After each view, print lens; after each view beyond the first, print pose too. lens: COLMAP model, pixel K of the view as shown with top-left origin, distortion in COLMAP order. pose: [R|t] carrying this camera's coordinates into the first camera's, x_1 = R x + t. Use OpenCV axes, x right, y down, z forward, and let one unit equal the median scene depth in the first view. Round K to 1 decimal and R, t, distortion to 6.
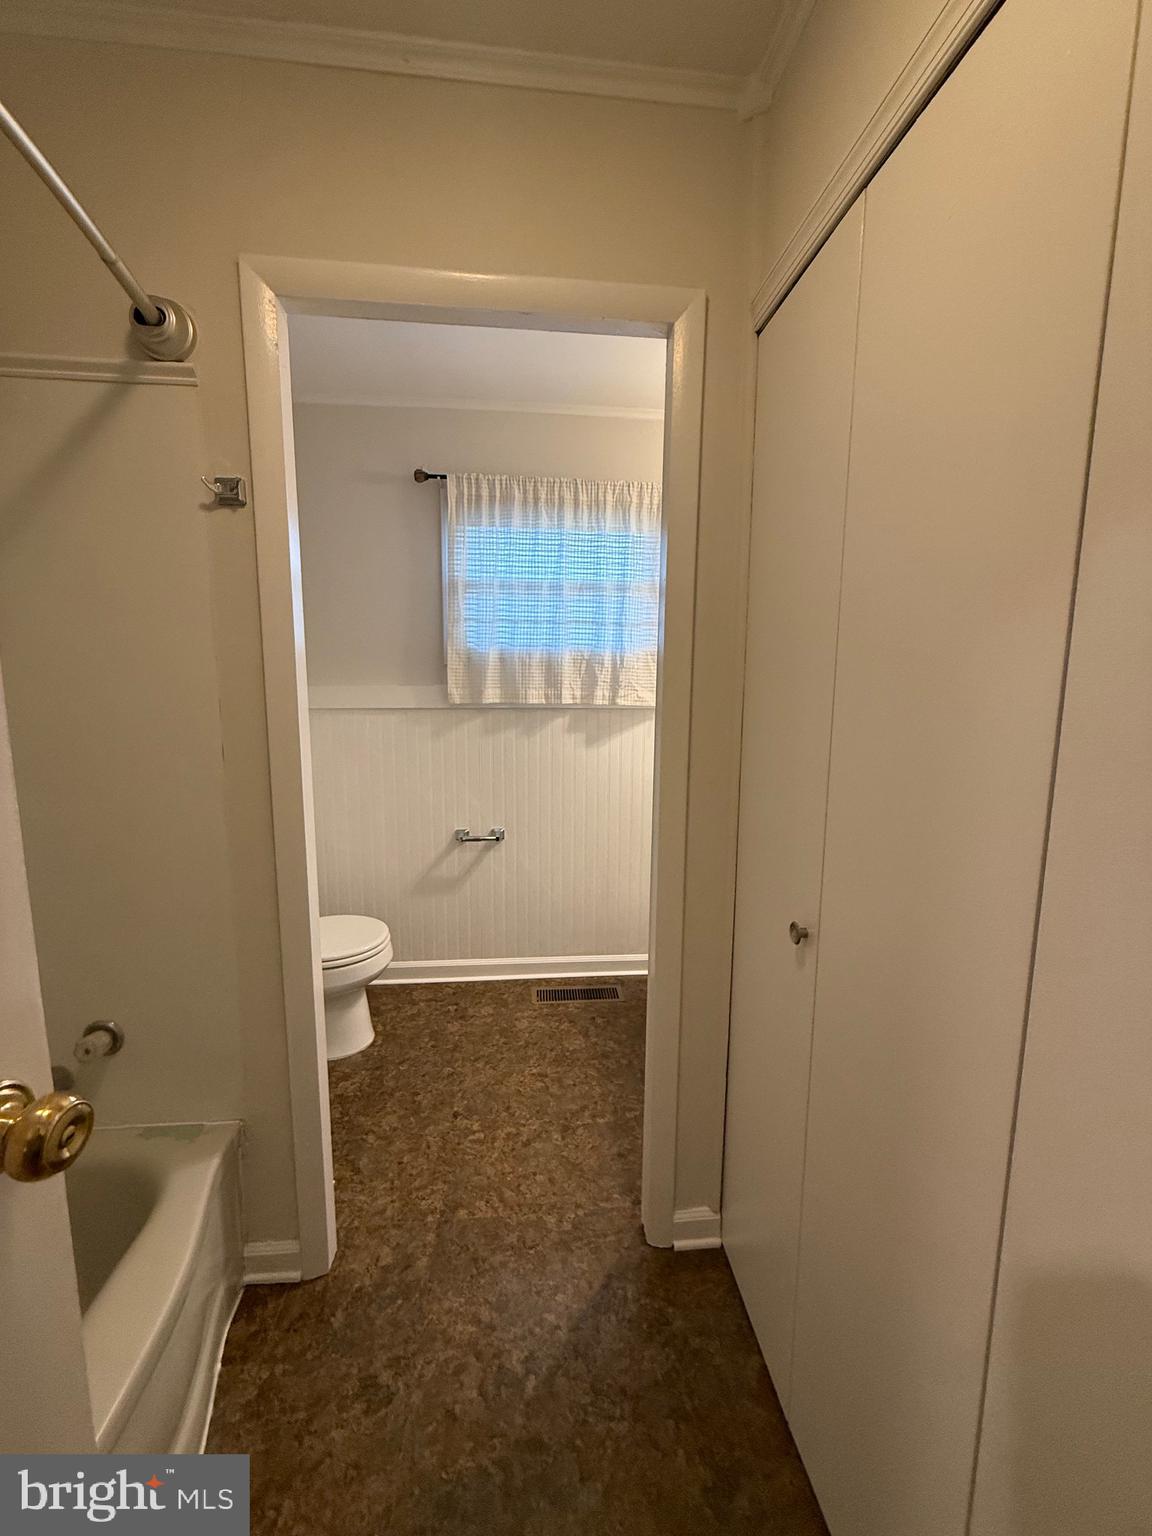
lens RADIAL K [[611.9, 0, 575.1], [0, 611.9, 764.0], [0, 0, 1]] dist [-0.000747, 0.000686]
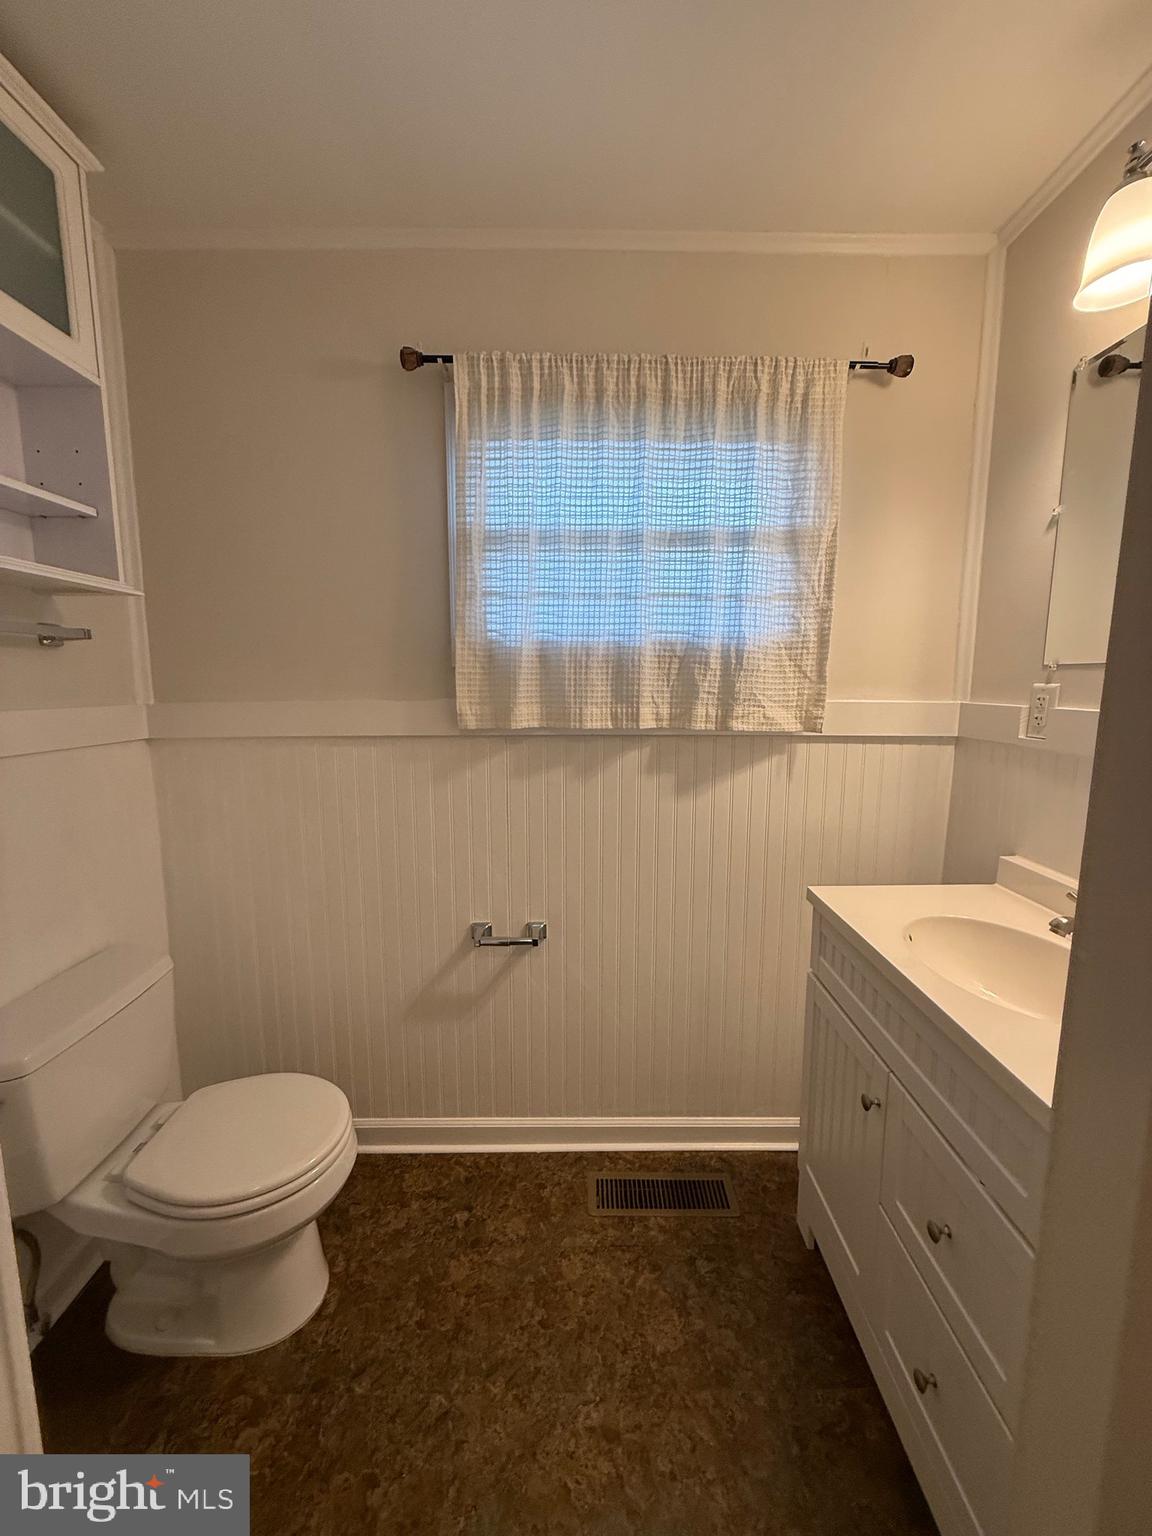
lens RADIAL K [[611.9, 0, 575.3], [0, 611.9, 764.3], [0, 0, 1]] dist [-0.000747, 0.000686]
pose [[0.996406, 0.004001, -0.084608, -0.033765], [-0.004032, 0.999992, -0.000194, -0.062921], [0.084606, 0.000534, 0.996414, 0.383941]]
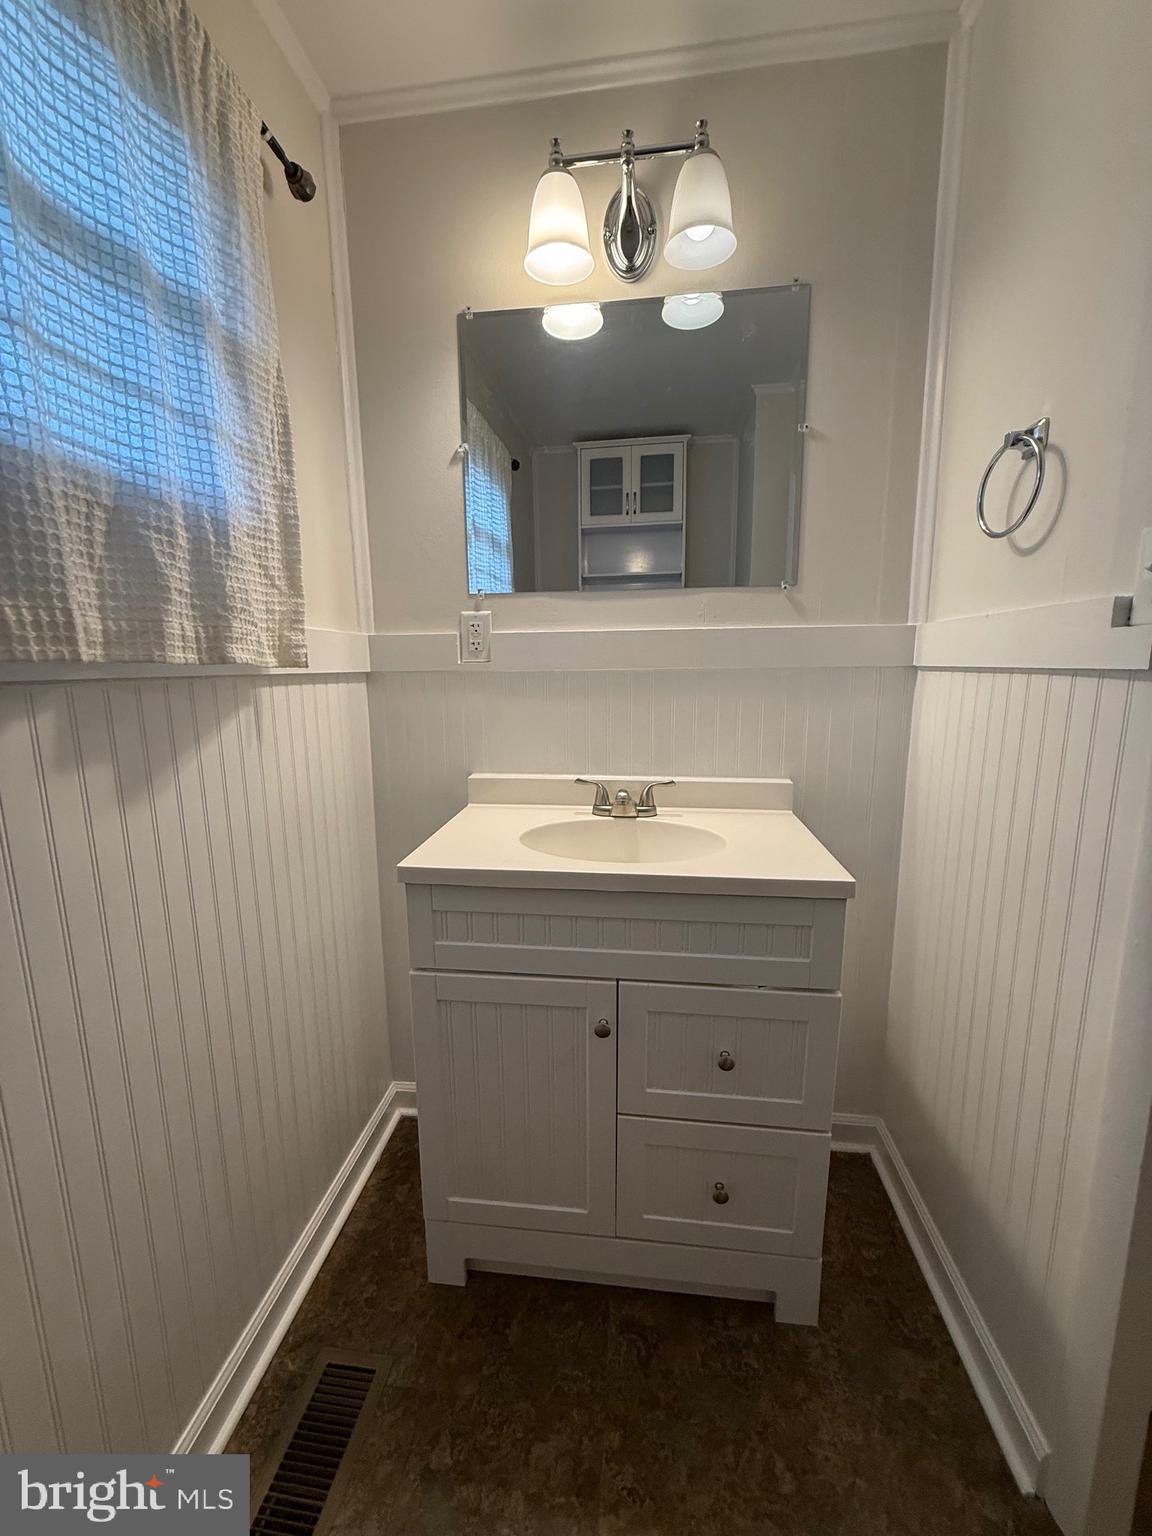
lens RADIAL K [[611.9, 0, 570.8], [0, 611.9, 764.4], [0, 0, 1]] dist [-0.000747, 0.000686]
pose [[0.200319, -0.171185, 0.964659, -0.239062], [0.147206, 0.978698, 0.143108, -0.062390], [-0.968609, 0.113336, 0.221252, 0.748032]]
